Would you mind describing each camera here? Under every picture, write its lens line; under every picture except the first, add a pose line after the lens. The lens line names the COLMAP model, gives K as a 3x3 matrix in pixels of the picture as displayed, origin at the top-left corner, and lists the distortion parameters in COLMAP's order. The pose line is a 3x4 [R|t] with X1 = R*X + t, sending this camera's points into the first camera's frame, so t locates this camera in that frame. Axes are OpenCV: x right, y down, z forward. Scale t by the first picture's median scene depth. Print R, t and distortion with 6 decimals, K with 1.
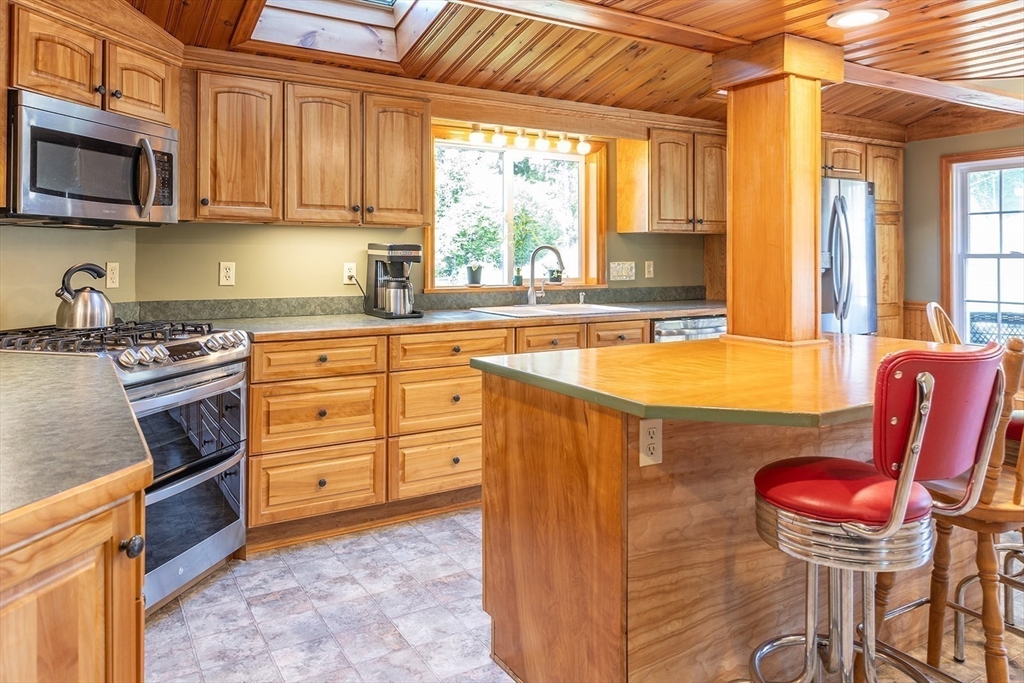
lens RADIAL K [[716.5, 0, 511.8], [0, 716.5, 255.5], [0, 0, 1]] dist [0.007076, 0.001454]
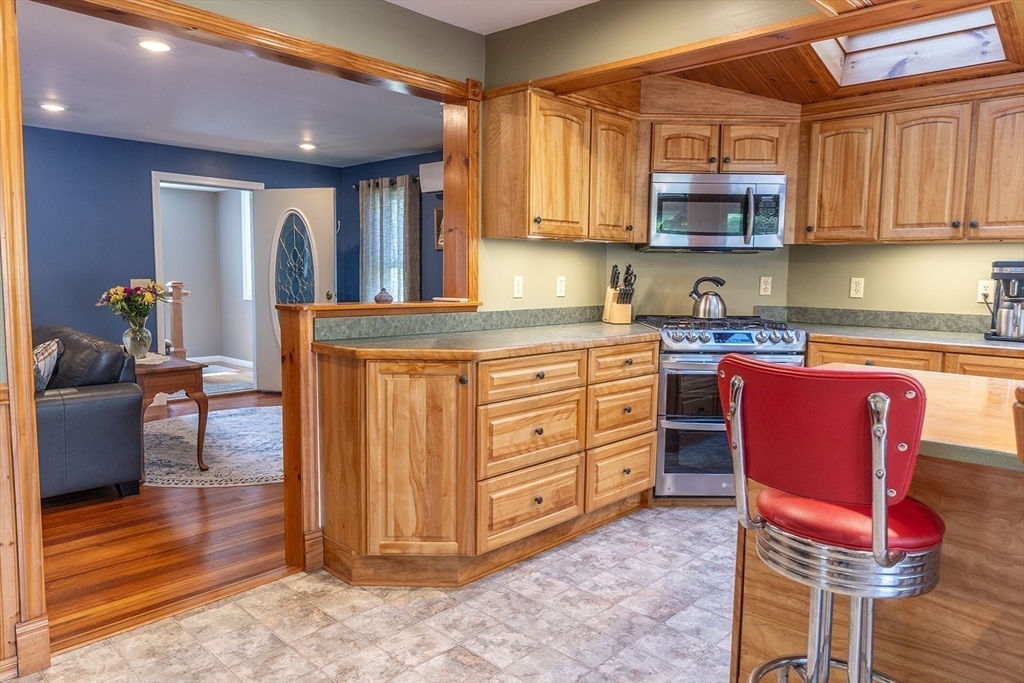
lens RADIAL K [[702.5, 0, 512.0], [0, 702.5, 341.5], [0, 0, 1]] dist [-0.004510, -0.003859]
pose [[0.258066, 0.094646, -0.961480, 0.612700], [-0.006916, 0.995345, 0.096123, 0.006938], [0.966103, -0.018156, 0.257519, 0.168868]]
